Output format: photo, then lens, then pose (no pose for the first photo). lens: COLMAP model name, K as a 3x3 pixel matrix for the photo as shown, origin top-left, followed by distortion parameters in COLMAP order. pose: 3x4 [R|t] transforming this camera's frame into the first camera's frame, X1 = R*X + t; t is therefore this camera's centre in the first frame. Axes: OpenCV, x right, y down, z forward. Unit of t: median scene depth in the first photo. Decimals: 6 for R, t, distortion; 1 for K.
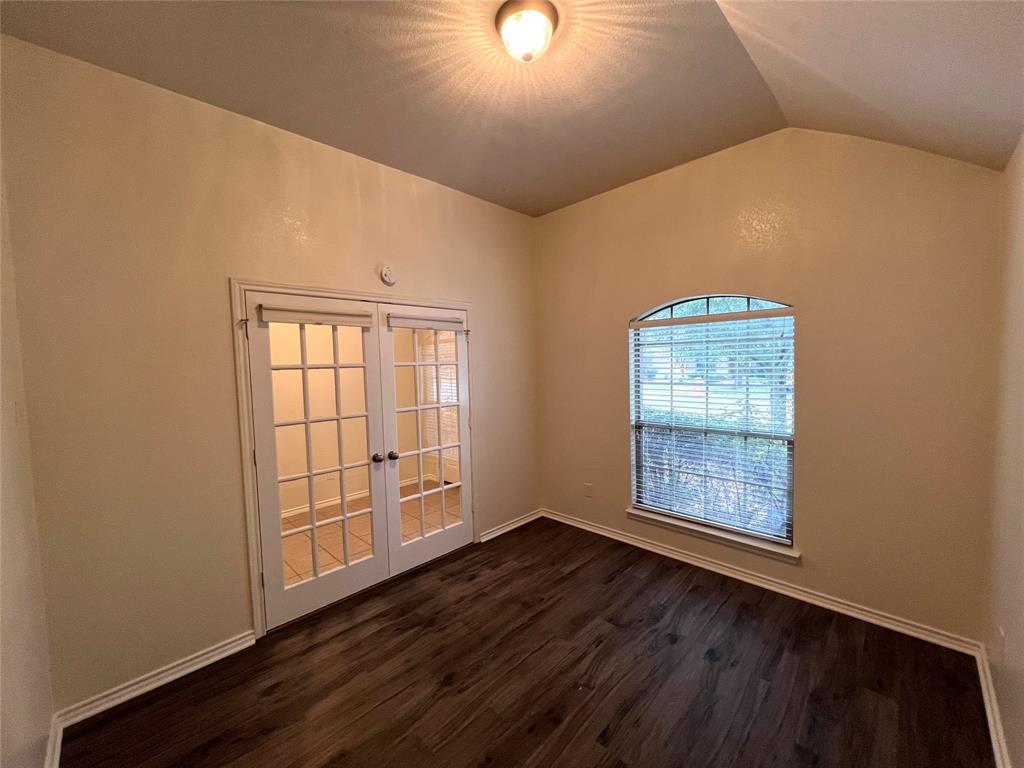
lens RADIAL K [[408.9, 0, 512.9], [0, 408.9, 384.8], [0, 0, 1]] dist [-0.001183, 0.000157]
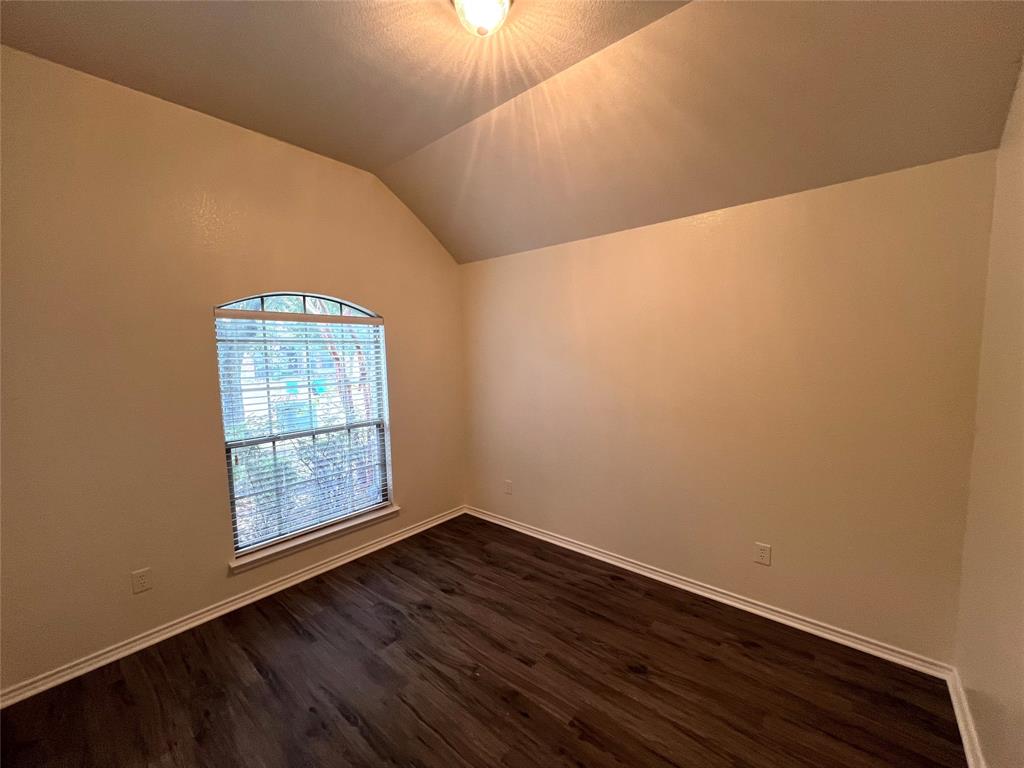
lens RADIAL K [[408.9, 0, 510.9], [0, 408.9, 385.0], [0, 0, 1]] dist [-0.001183, 0.000157]
pose [[-0.082132, -0.052391, 0.995243, -0.589270], [0.074563, 0.995496, 0.058557, -0.025956], [-0.993828, 0.079018, -0.077855, 0.668072]]
